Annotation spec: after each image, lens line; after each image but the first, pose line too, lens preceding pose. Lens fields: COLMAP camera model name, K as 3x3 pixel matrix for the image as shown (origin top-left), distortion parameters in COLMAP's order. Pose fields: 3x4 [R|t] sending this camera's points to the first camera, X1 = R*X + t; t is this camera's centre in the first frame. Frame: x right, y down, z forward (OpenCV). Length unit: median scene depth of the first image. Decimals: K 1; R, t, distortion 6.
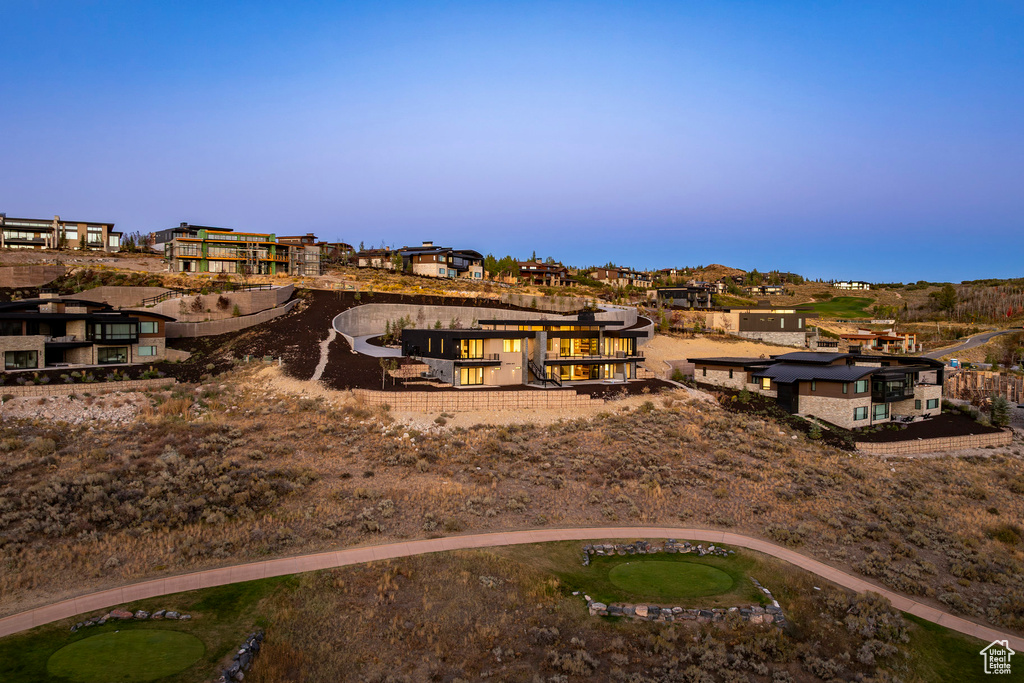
lens RADIAL K [[748.4, 0, 518.7], [0, 748.4, 334.6], [0, 0, 1]] dist [-0.023884, -0.023591]
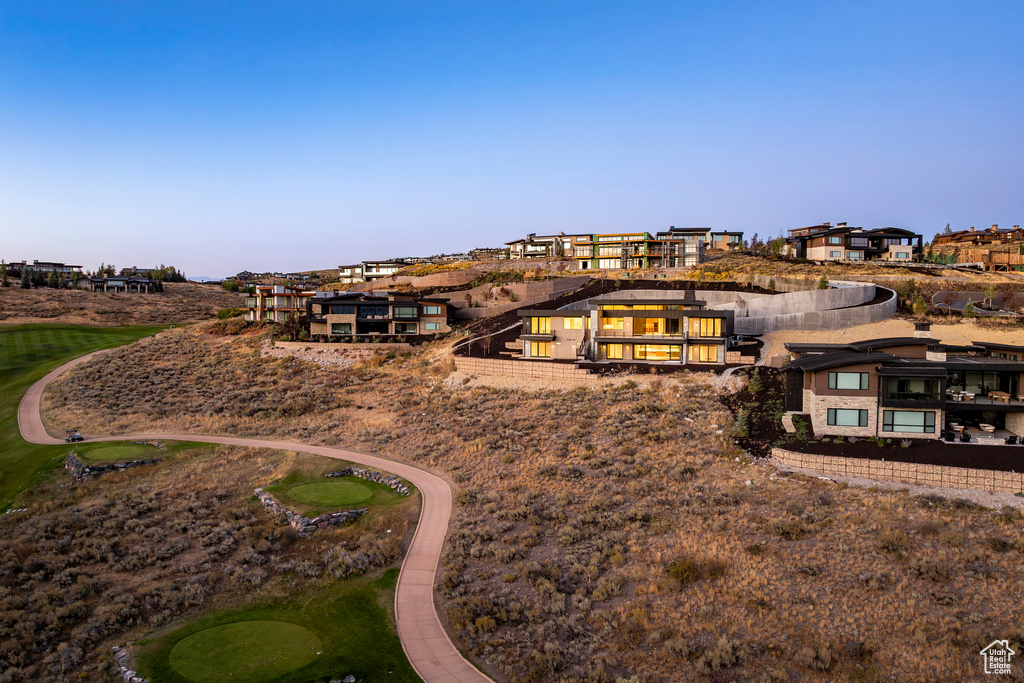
lens RADIAL K [[748.4, 0, 521.0], [0, 748.4, 337.9], [0, 0, 1]] dist [-0.023884, -0.023591]
pose [[0.589917, 0.021721, -0.807172, 0.784105], [-0.015464, 0.999759, 0.015602, 0.019328], [0.807316, 0.003278, 0.590110, 0.279350]]
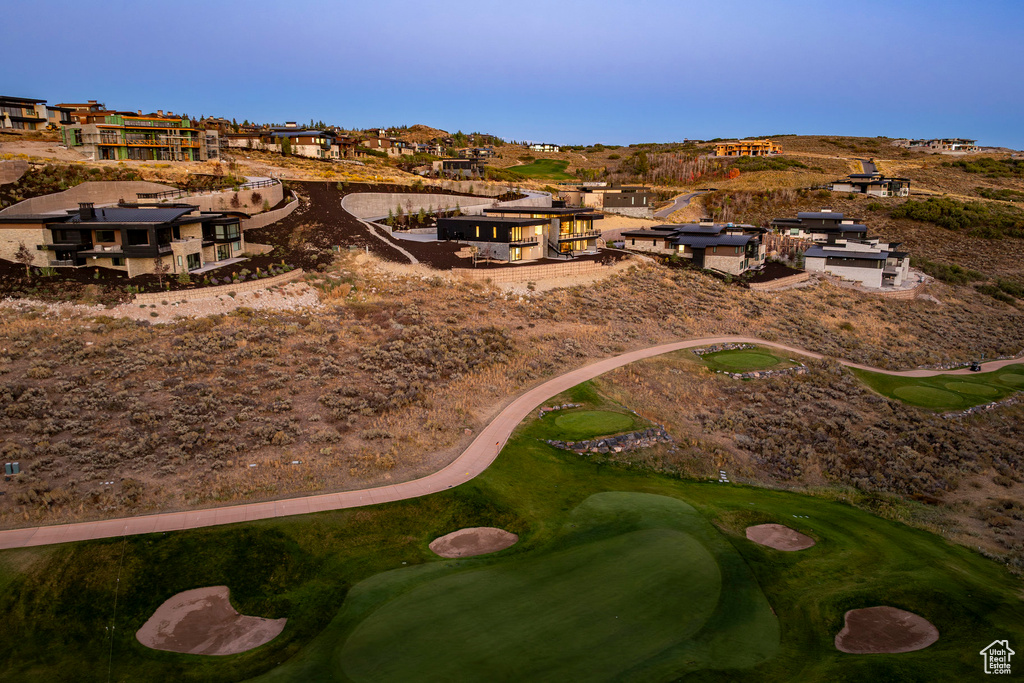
lens RADIAL K [[748.4, 0, 521.9], [0, 748.4, 344.3], [0, 0, 1]] dist [-0.023884, -0.023591]
pose [[0.901235, -0.101853, 0.421190, -0.603693], [0.014327, 0.978456, 0.205957, -0.060060], [-0.433093, -0.179582, 0.883278, -0.226010]]
